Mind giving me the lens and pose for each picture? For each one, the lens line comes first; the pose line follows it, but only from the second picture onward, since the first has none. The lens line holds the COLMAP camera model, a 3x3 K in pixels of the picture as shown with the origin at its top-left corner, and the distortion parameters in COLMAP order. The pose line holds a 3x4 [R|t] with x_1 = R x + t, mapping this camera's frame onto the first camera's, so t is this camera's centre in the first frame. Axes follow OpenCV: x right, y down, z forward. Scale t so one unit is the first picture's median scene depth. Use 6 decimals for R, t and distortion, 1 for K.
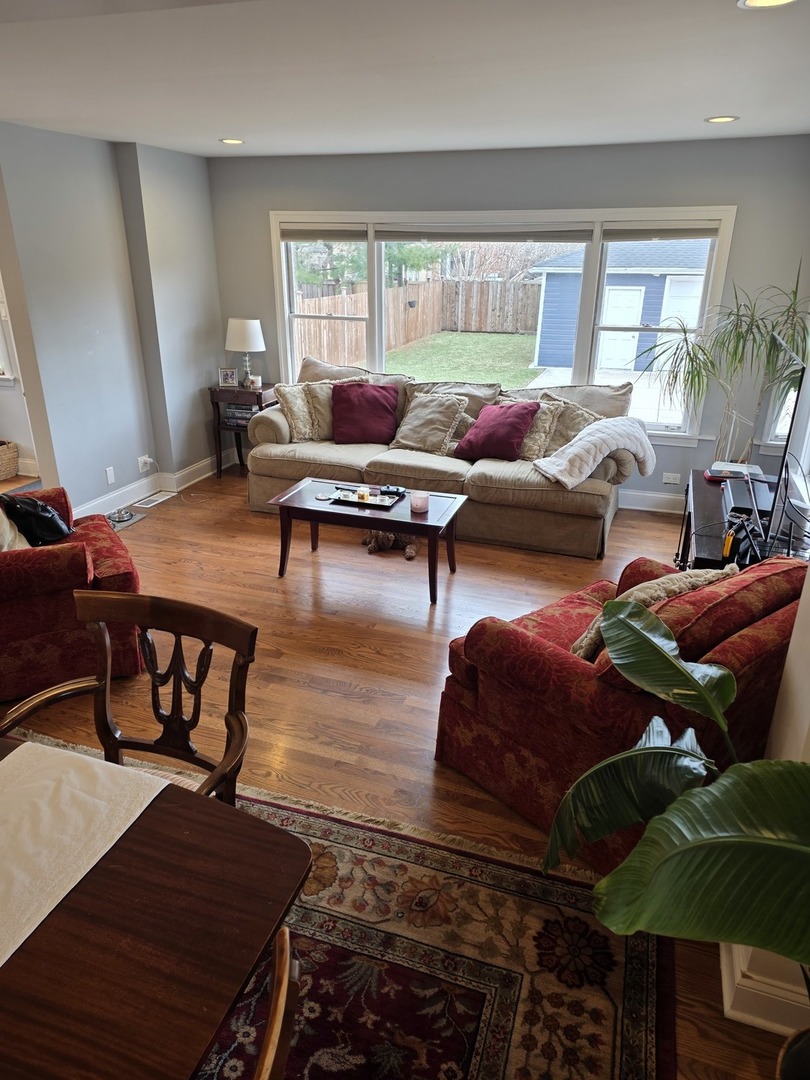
lens RADIAL K [[719.8, 0, 402.0], [0, 719.8, 532.3], [0, 0, 1]] dist [0.071682, -0.051009]
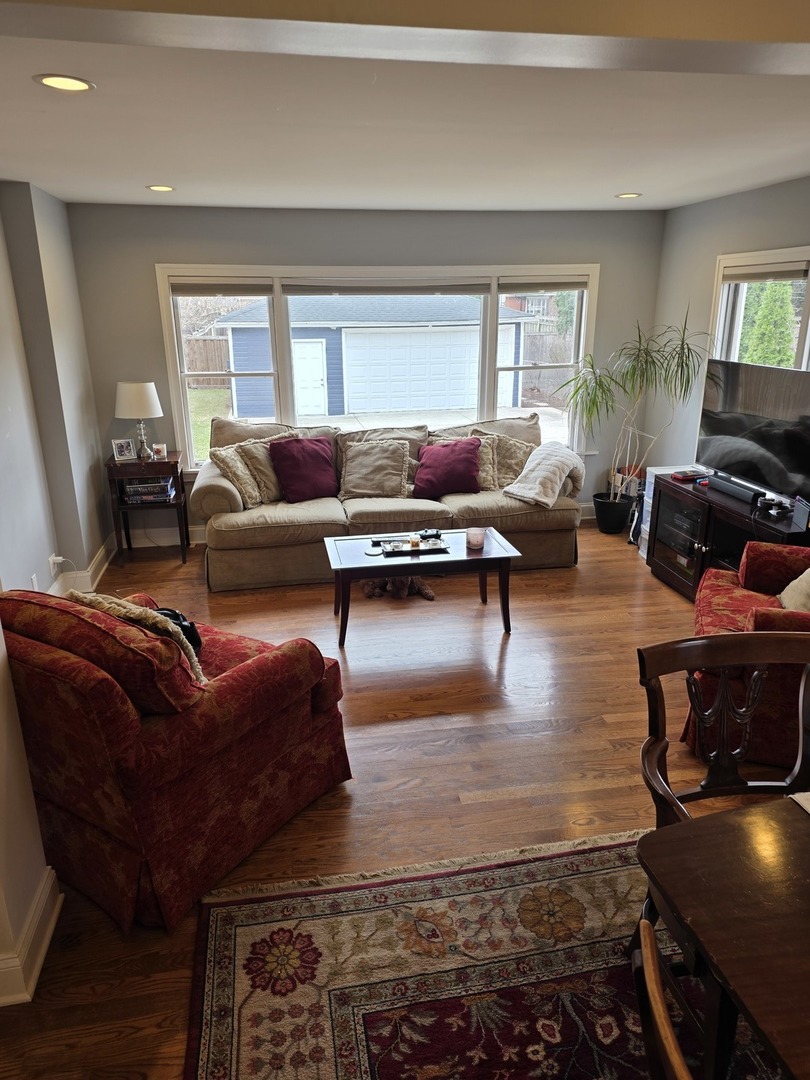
lens RADIAL K [[719.8, 0, 402.0], [0, 719.8, 532.3], [0, 0, 1]] dist [0.071682, -0.051009]
pose [[0.868814, -0.164501, 0.467013, -0.420416], [0.196490, 0.980297, -0.020241, -0.038687], [-0.454481, 0.109349, 0.884019, 0.104964]]
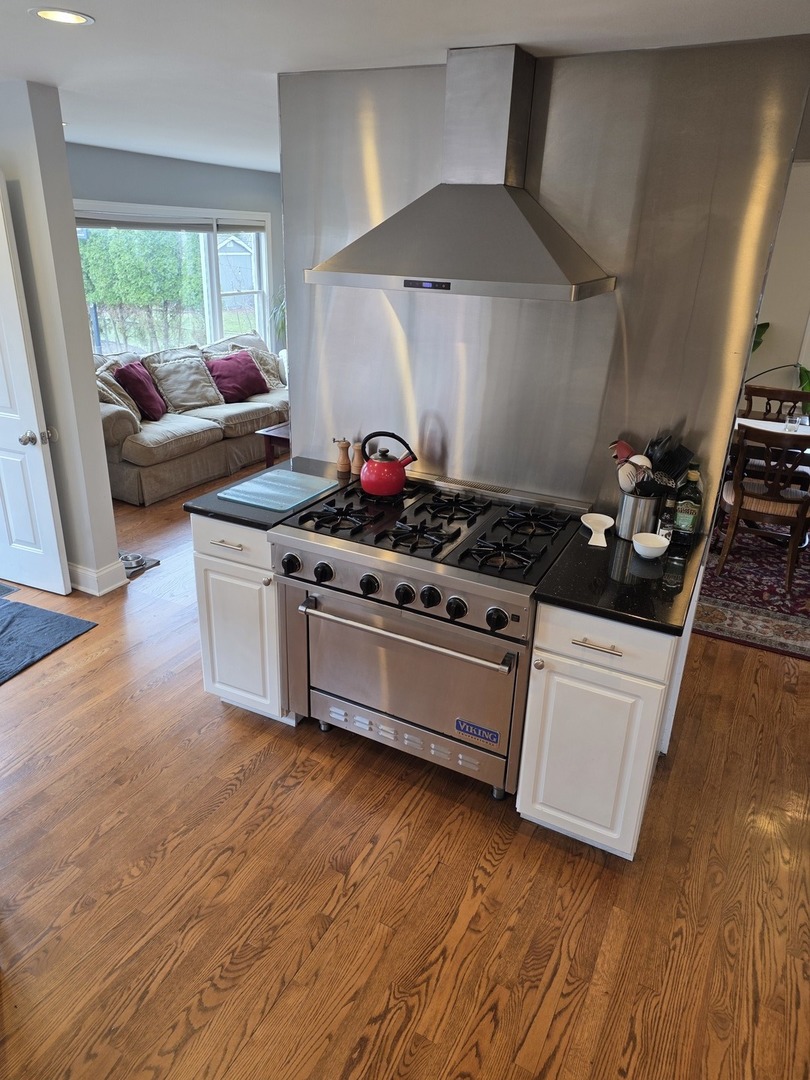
lens RADIAL K [[696.8, 0, 409.4], [0, 696.8, 529.0], [0, 0, 1]] dist [0.004388, -0.004471]
pose [[0.132579, -0.379926, 0.915467, -1.056972], [0.336920, 0.885896, 0.318861, -0.186691], [-0.932152, 0.266165, 0.245456, 0.454619]]
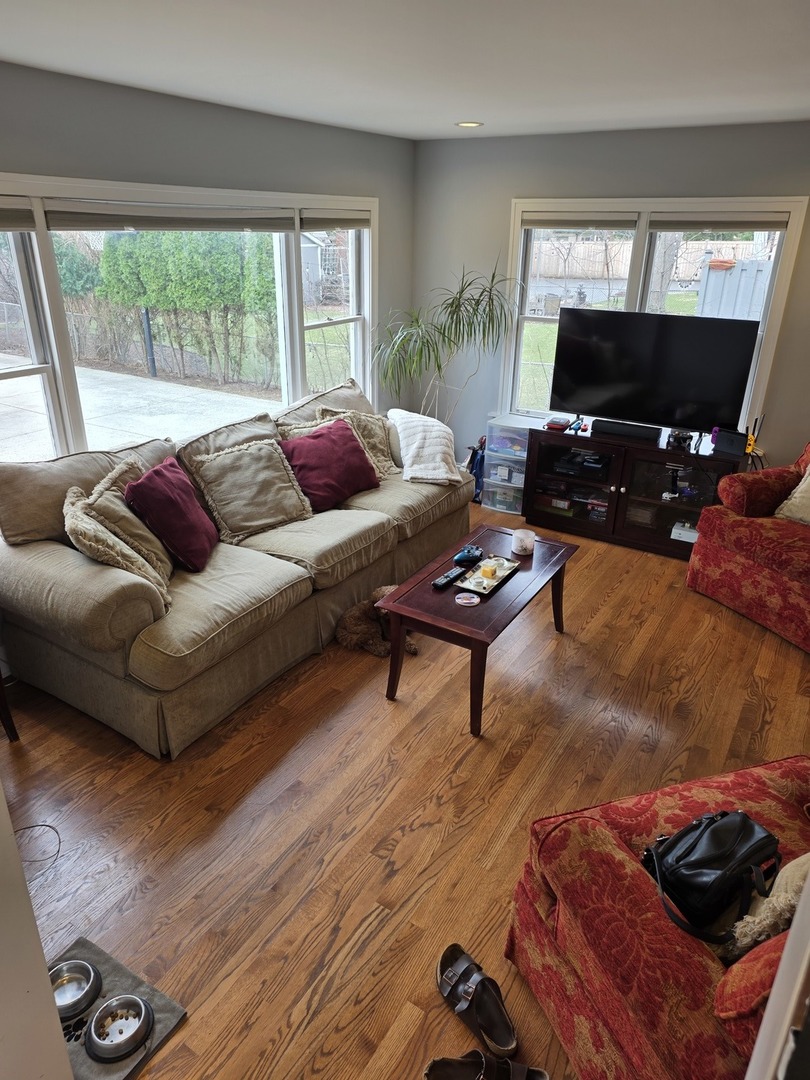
lens RADIAL K [[703.8, 0, 406.7], [0, 703.8, 524.8], [0, 0, 1]] dist [0.071332, -0.045761]
pose [[0.216518, -0.381029, 0.898853, -0.578565], [0.349716, 0.889866, 0.292979, -0.274219], [-0.911493, 0.250908, 0.325924, 0.653747]]
